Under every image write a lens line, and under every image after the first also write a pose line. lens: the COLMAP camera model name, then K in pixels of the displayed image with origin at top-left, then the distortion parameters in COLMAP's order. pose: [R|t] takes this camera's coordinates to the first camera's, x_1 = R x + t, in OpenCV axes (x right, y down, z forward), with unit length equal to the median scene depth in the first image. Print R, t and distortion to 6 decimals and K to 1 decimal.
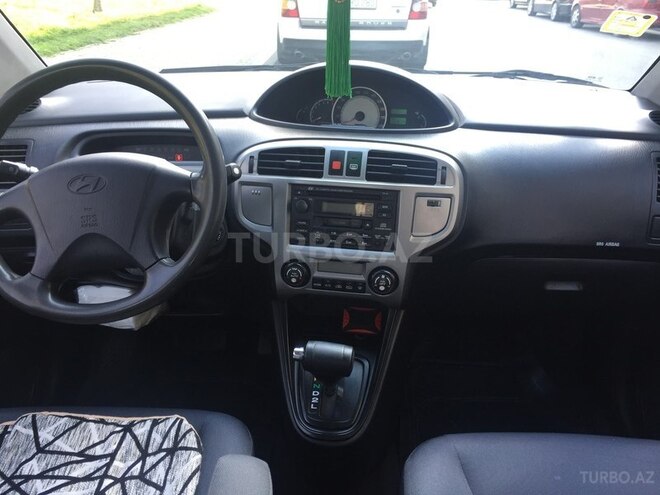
lens RADIAL K [[526.8, 0, 330.0], [0, 526.8, 247.5], [0, 0, 1]] dist [0.056825, -0.082263]
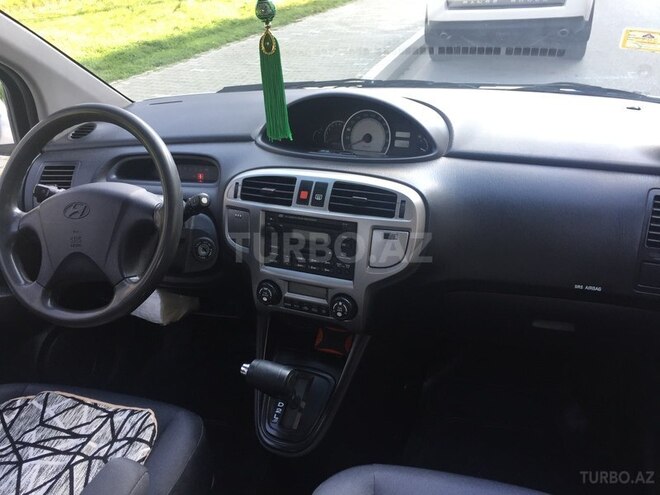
lens RADIAL K [[526.8, 0, 330.0], [0, 526.8, 247.5], [0, 0, 1]] dist [0.056825, -0.082263]
pose [[0.964038, 0.058499, -0.259247, 0.345967], [-0.051073, 0.998071, 0.035295, -0.091345], [0.260812, -0.020785, 0.965166, -0.010364]]
